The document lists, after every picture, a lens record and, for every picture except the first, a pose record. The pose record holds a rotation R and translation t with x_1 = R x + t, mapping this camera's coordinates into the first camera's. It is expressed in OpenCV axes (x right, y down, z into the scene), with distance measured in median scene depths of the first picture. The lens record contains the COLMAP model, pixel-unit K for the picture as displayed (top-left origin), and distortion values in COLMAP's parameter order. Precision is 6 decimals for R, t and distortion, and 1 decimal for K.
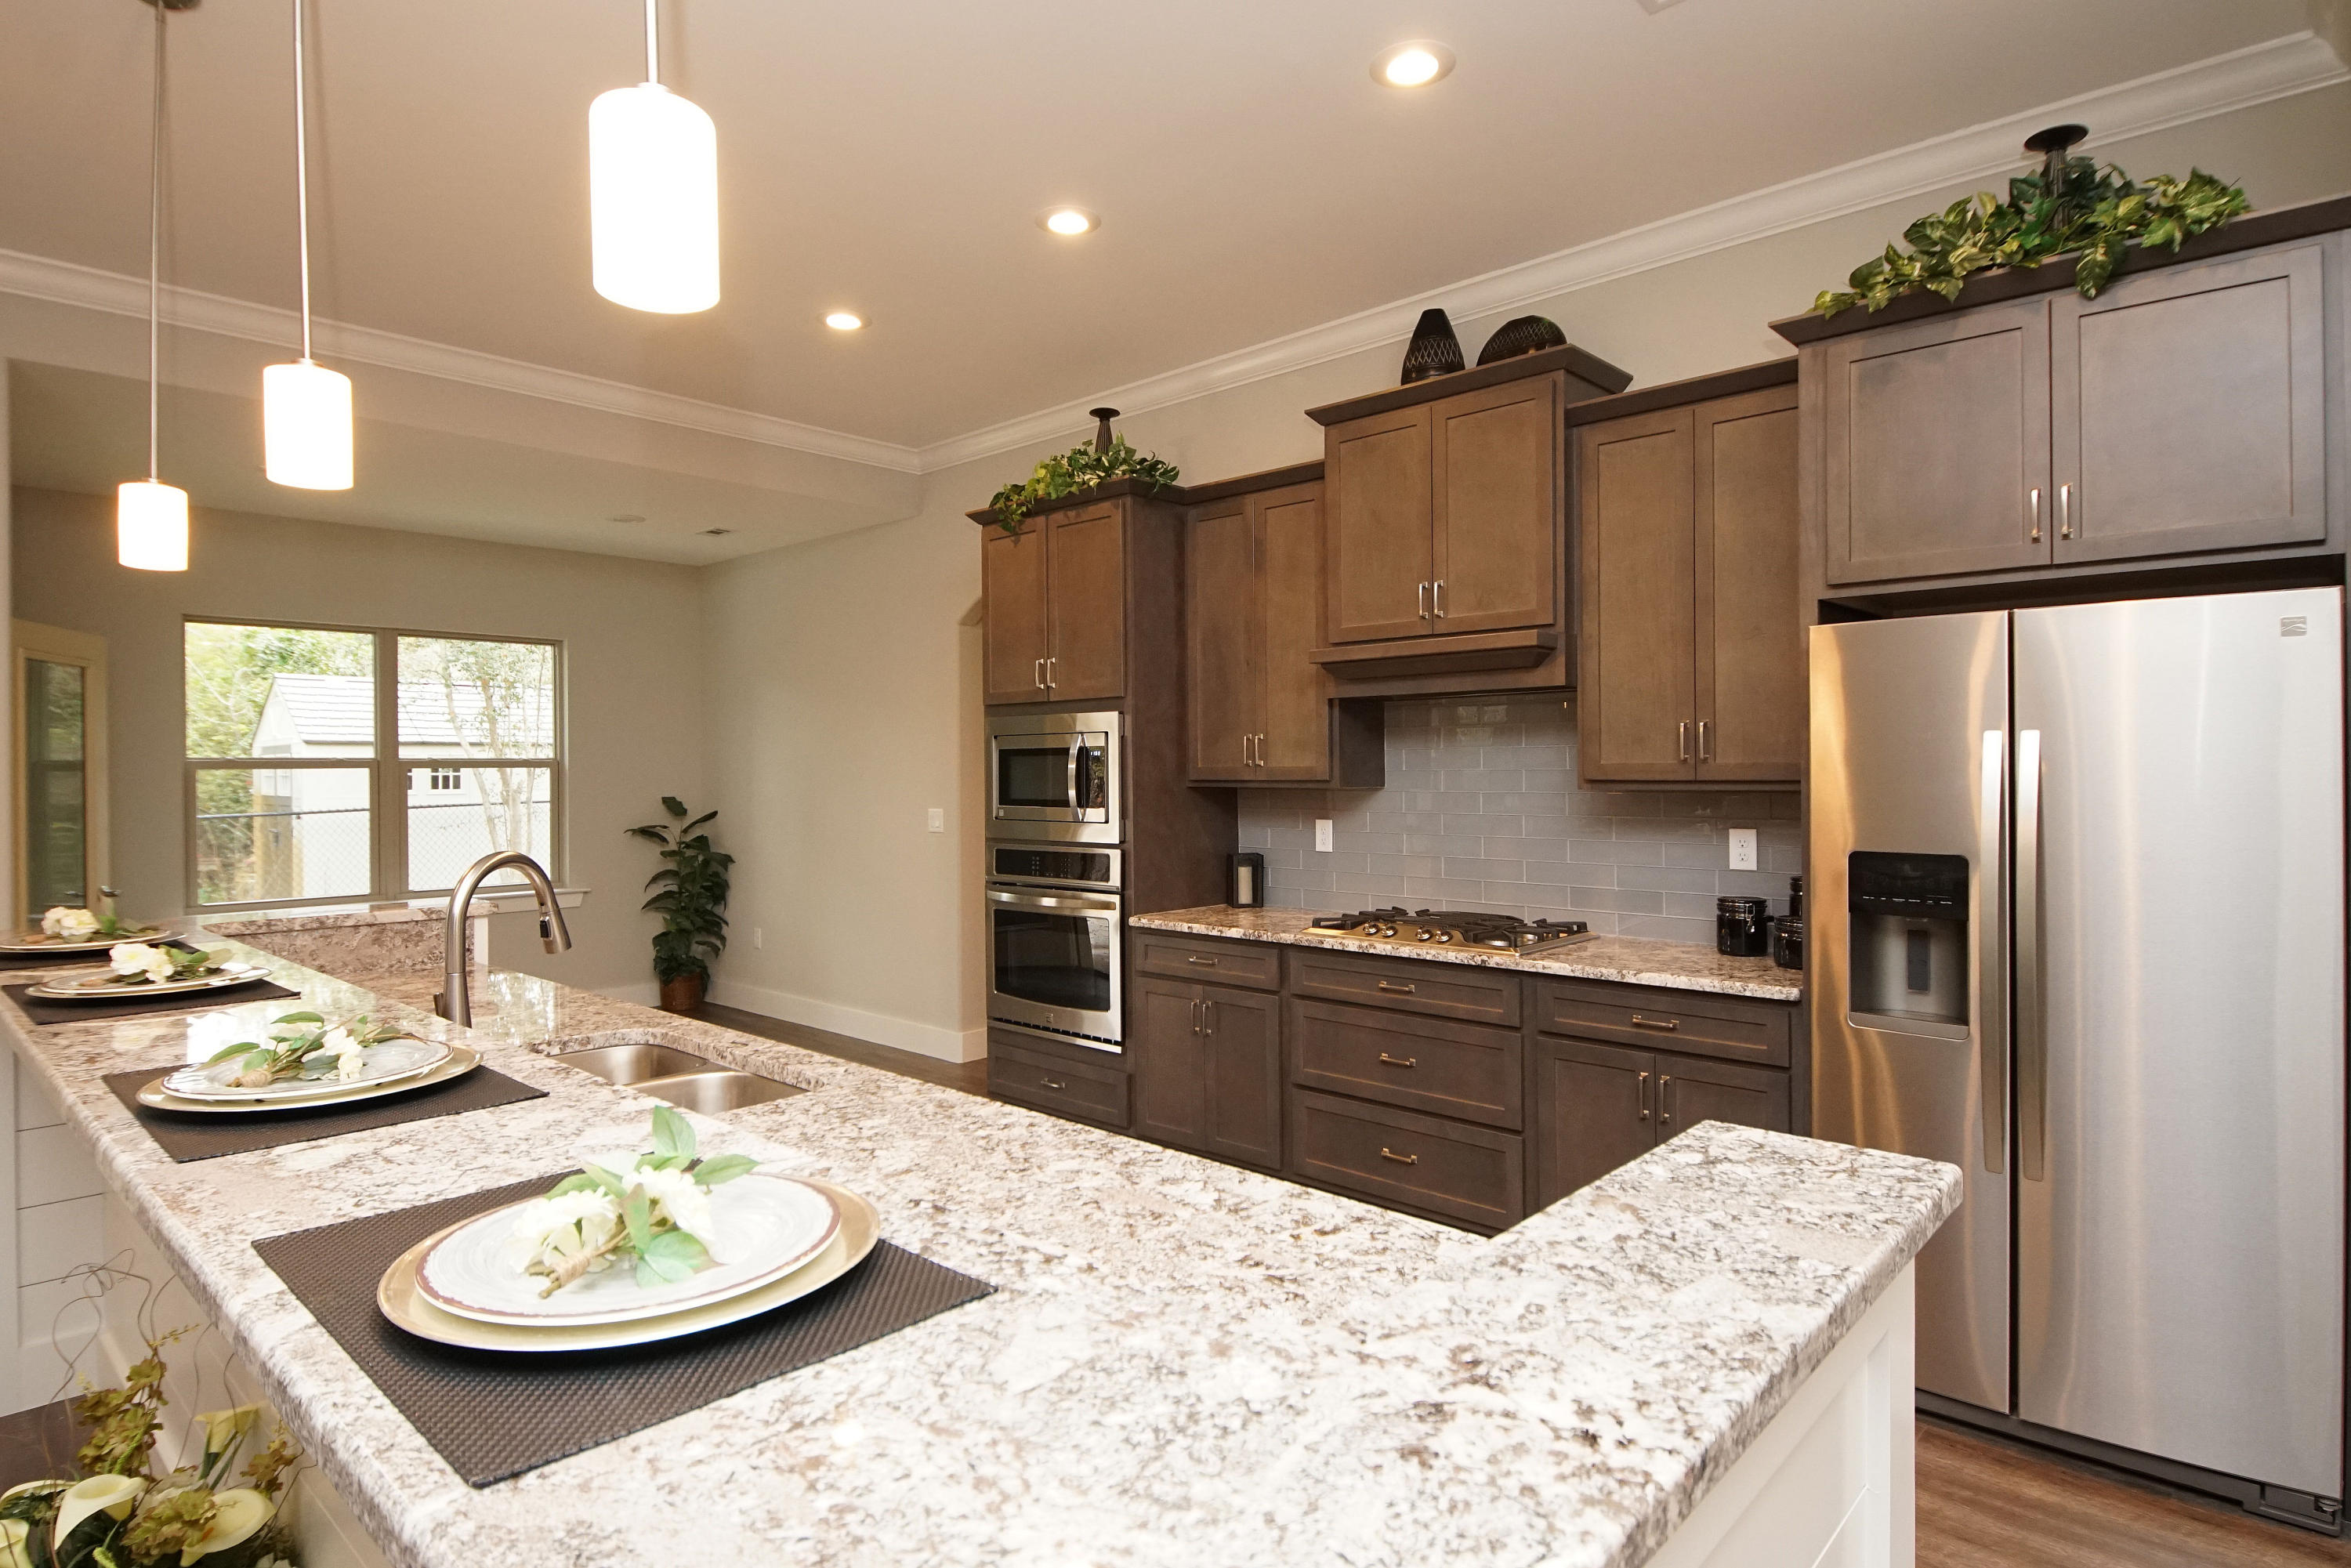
lens RADIAL K [[1255.6, 0, 1175.5], [0, 1255.6, 784.0], [0, 0, 1]] dist [-0.000780, -0.000274]
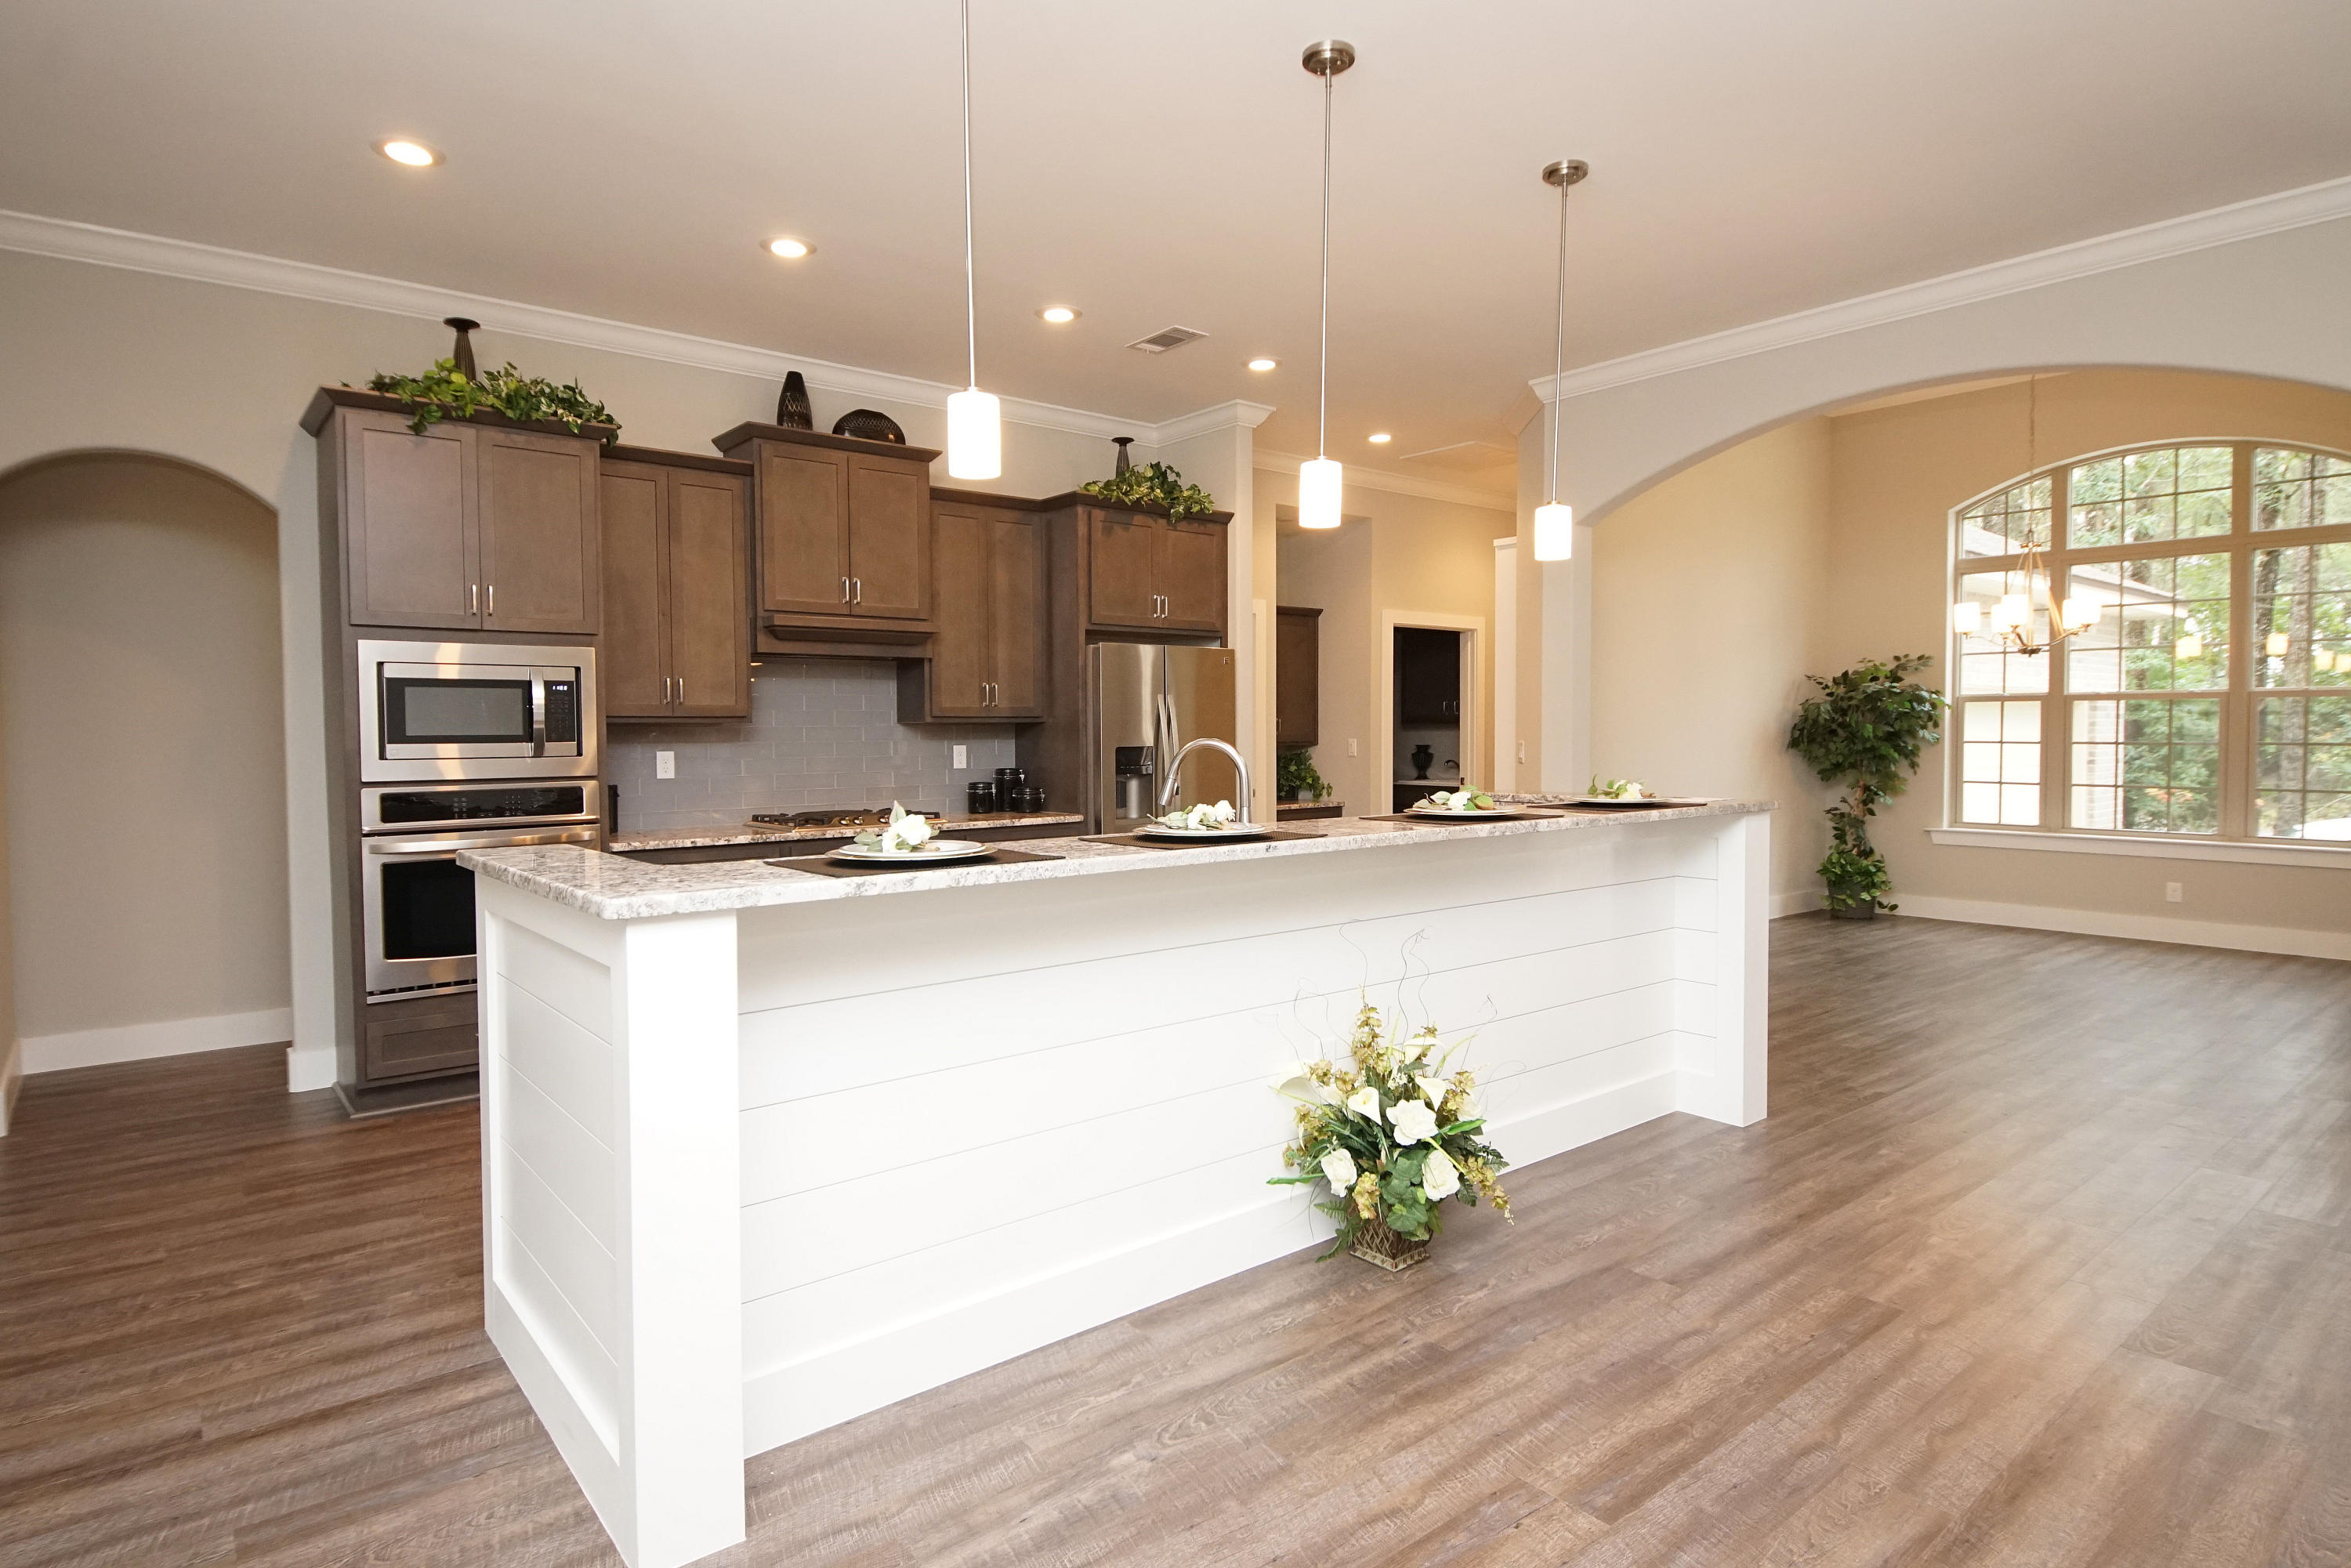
lens RADIAL K [[1255.6, 0, 1175.5], [0, 1255.6, 784.0], [0, 0, 1]] dist [-0.000780, -0.000274]
pose [[0.058163, -0.043895, 0.997342, -1.161751], [0.017515, 0.998924, 0.042943, 0.020290], [-0.998153, 0.014971, 0.058870, 0.508746]]
